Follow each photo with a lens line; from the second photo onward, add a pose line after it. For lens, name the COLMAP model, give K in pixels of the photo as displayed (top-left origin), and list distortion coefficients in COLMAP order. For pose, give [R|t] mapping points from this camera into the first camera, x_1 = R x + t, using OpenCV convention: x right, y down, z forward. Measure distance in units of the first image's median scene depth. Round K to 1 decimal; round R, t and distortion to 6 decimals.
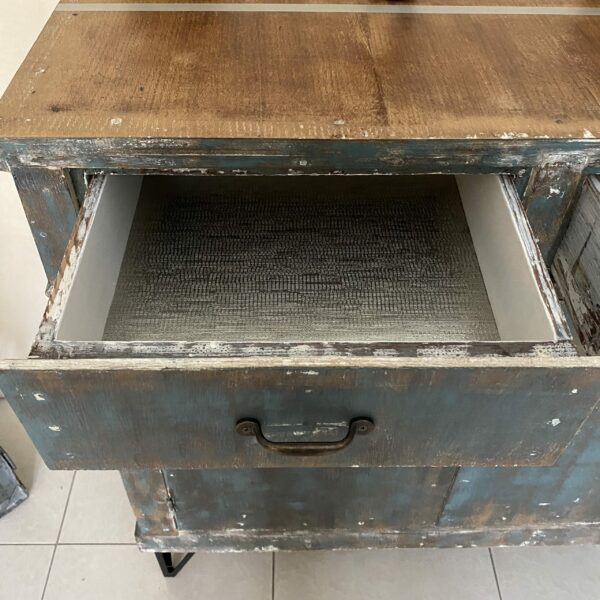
lens RADIAL K [[615.9, 0, 297.1], [0, 615.9, 294.0], [0, 0, 1]] dist [0.018293, 0.000000]
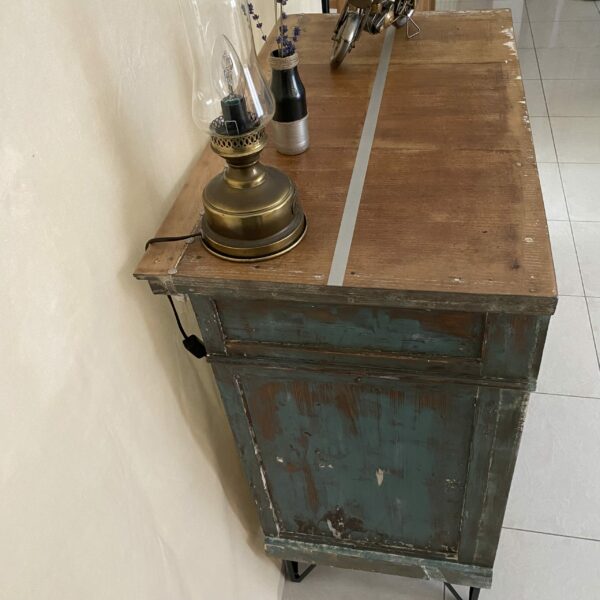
lens RADIAL K [[615.9, 0, 298.9], [0, 615.9, 298.7], [0, 0, 1]] dist [0.018293, 0.000000]
pose [[0.205084, -0.689612, 0.694532, -0.852097], [0.766121, 0.554720, 0.324567, -0.612481], [-0.609097, 0.465532, 0.642091, 0.226356]]
